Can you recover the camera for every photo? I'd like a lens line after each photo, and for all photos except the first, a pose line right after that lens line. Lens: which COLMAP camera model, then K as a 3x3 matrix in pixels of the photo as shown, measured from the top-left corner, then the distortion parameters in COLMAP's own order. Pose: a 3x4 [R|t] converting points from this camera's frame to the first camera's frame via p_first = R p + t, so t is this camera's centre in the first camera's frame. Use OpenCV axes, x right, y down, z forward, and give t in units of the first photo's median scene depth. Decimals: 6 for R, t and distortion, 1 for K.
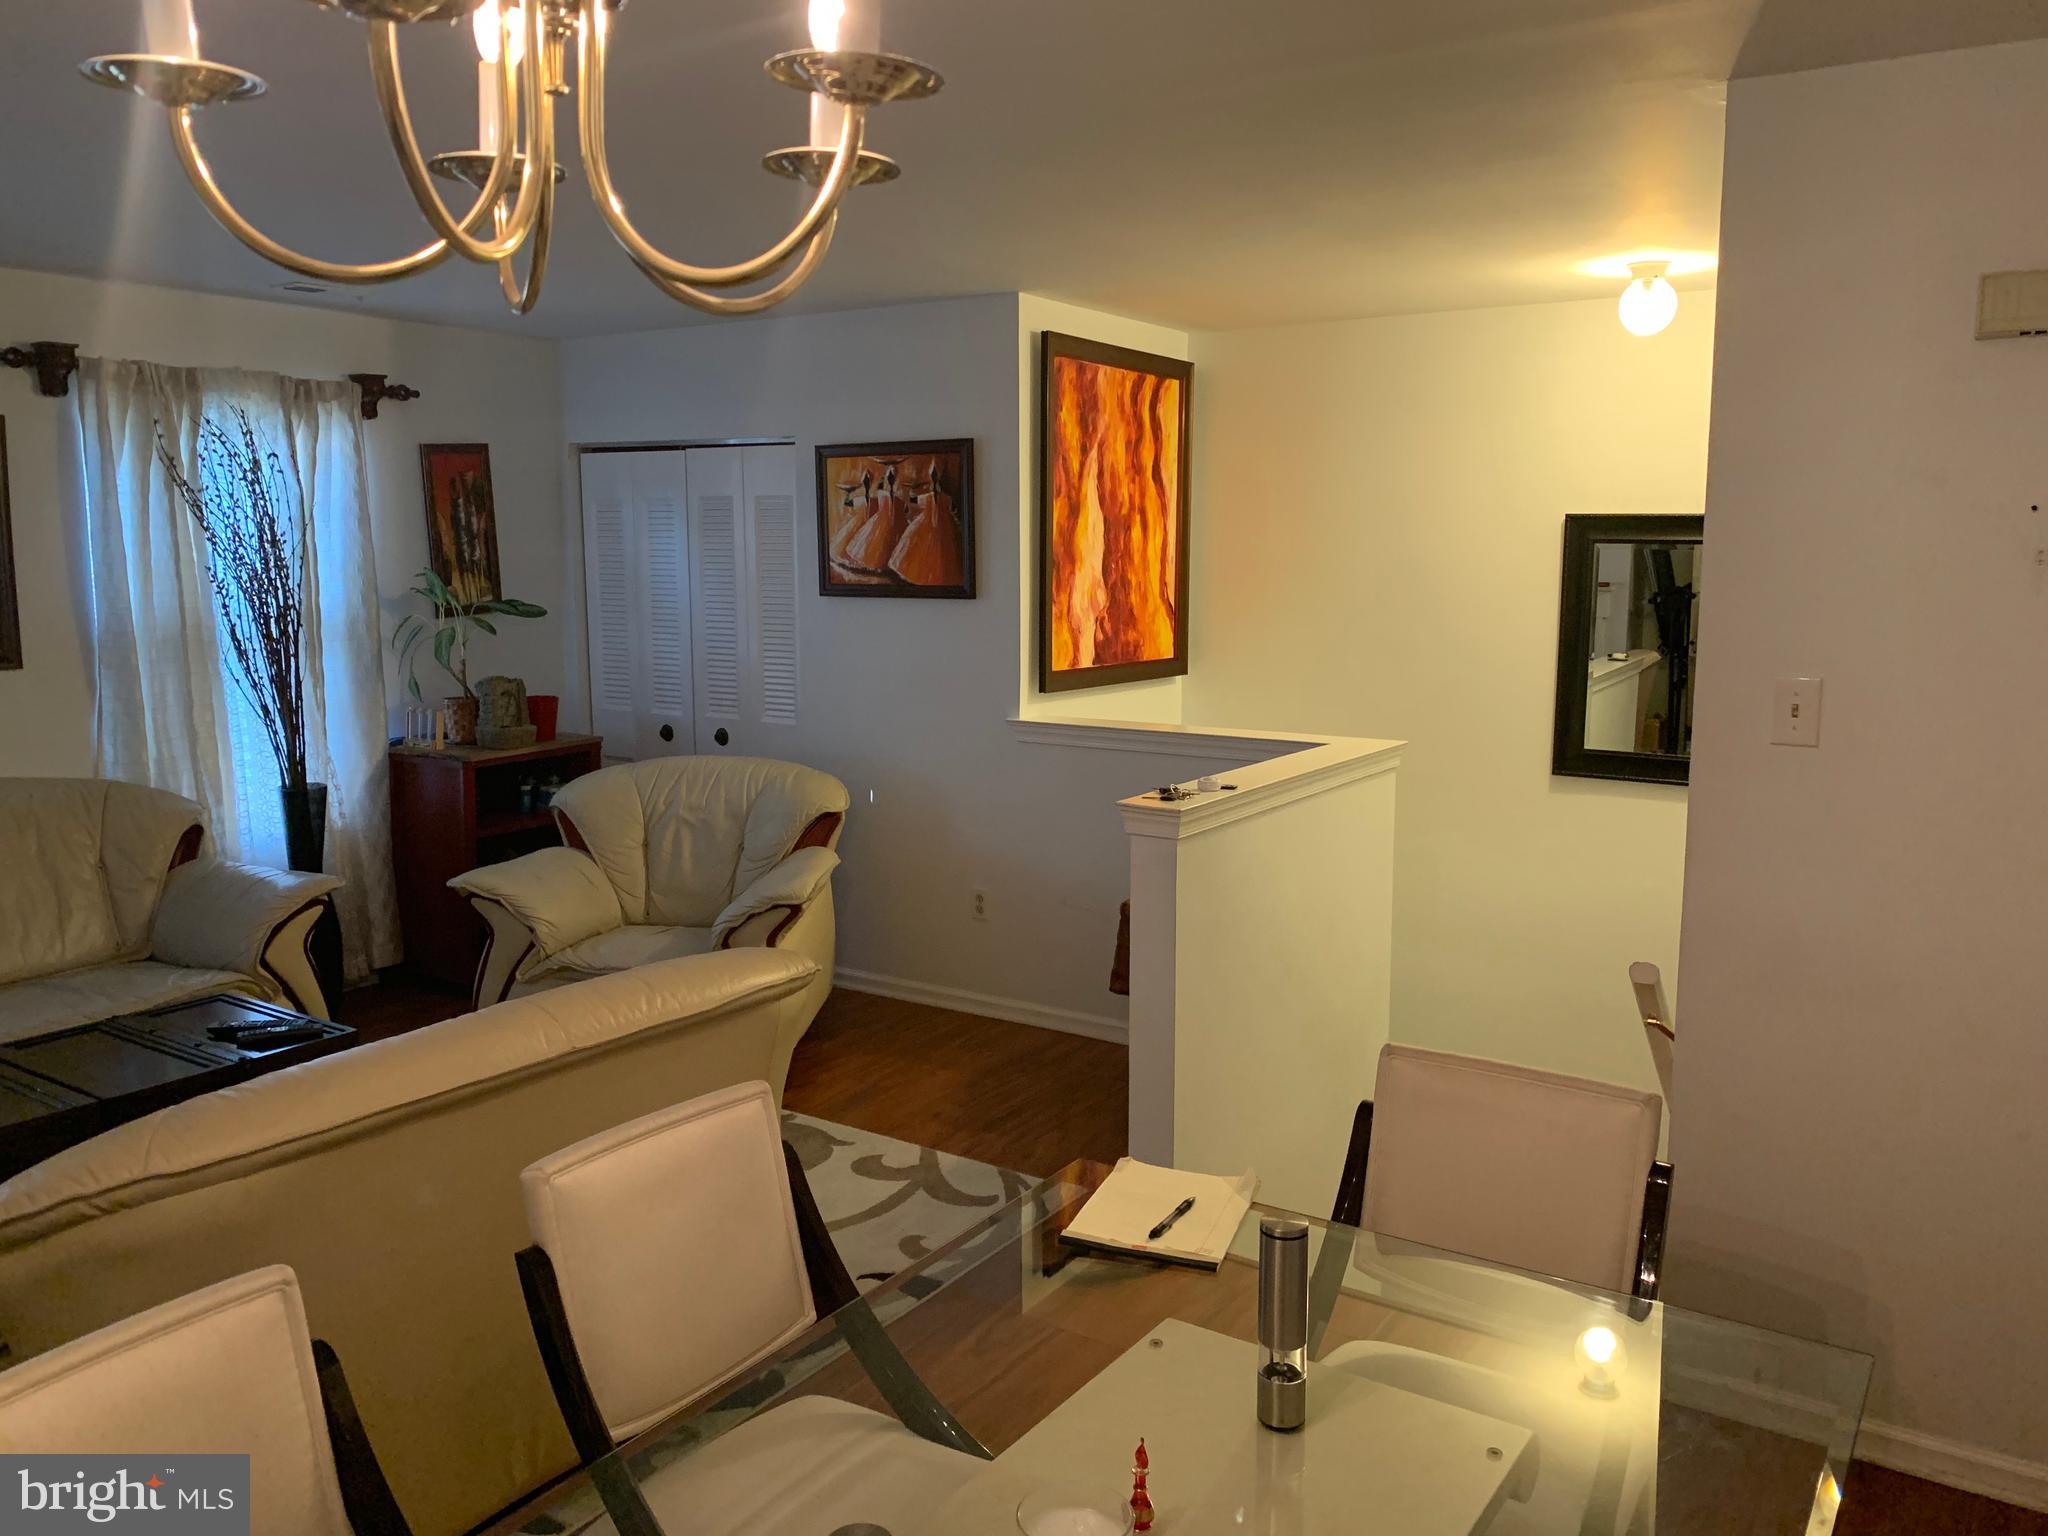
lens RADIAL K [[1604.6, 0, 1024.0], [0, 1604.6, 768.0], [0, 0, 1]] dist [0.036282, -0.009170]
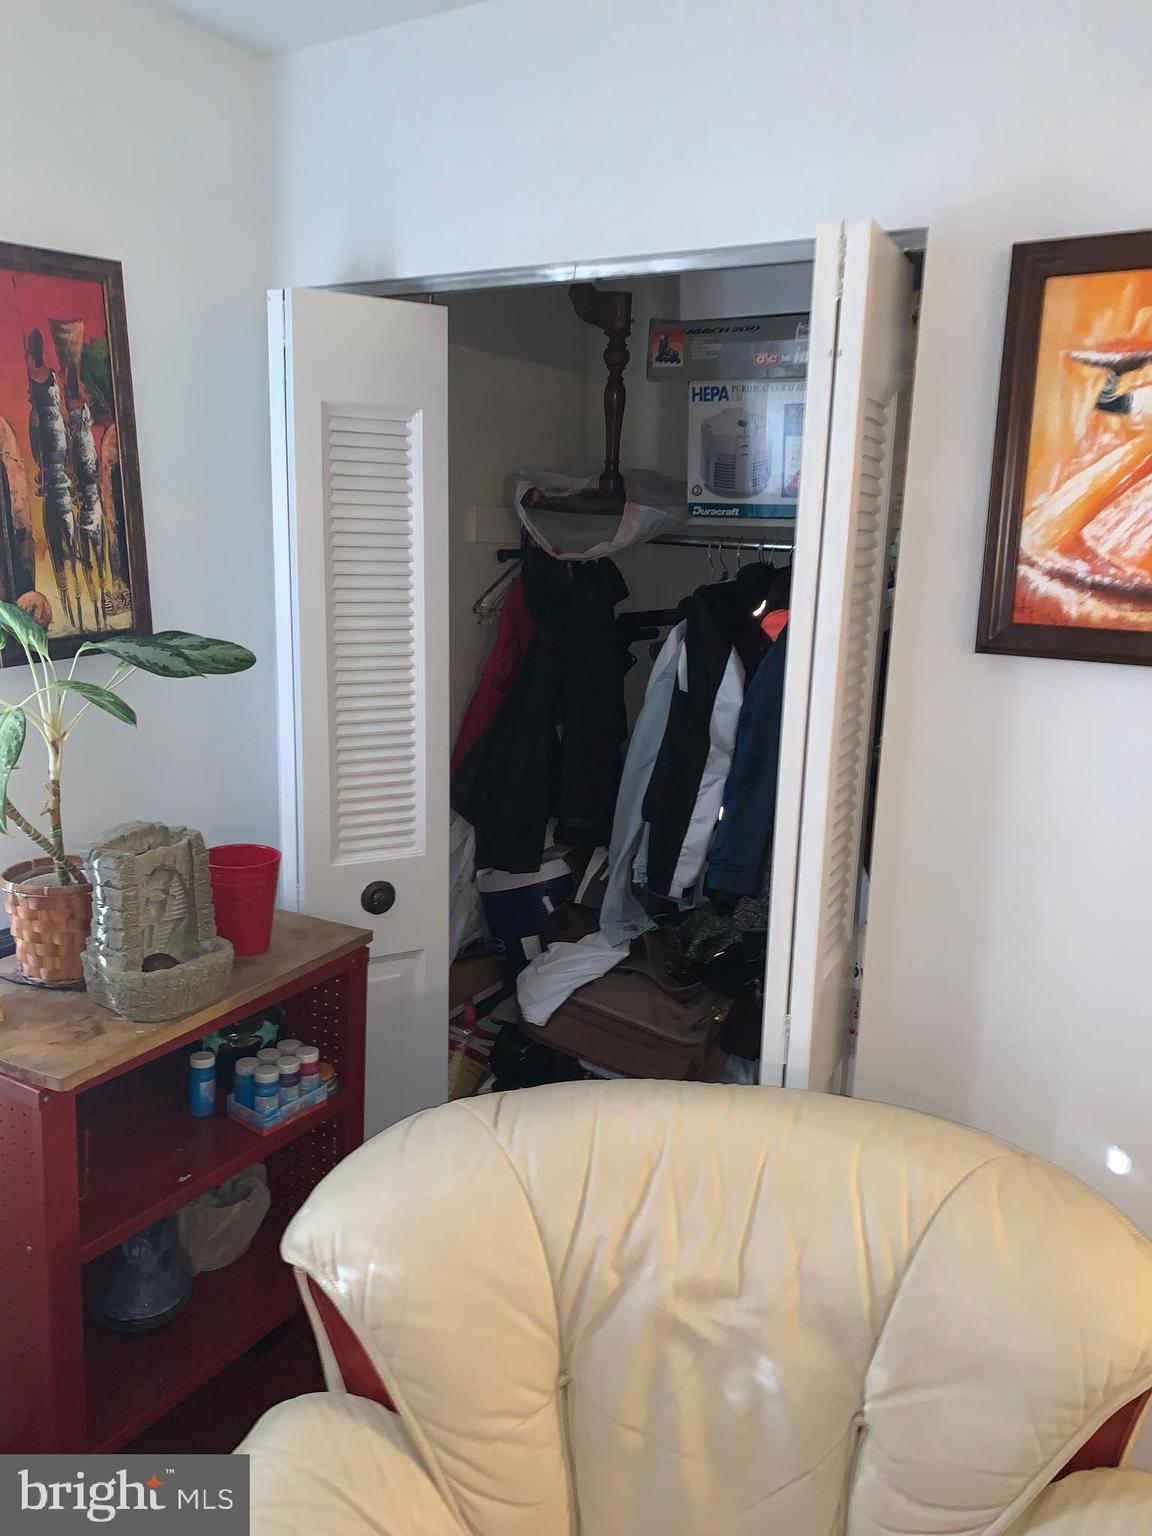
lens RADIAL K [[1203.5, 0, 576.0], [0, 1203.5, 768.0], [0, 0, 1]] dist [0.036282, -0.009170]
pose [[0.999457, 0.025555, 0.020801, -0.231198], [-0.026795, 0.997738, 0.061654, -0.096091], [-0.019179, -0.062178, 0.997881, 0.718668]]
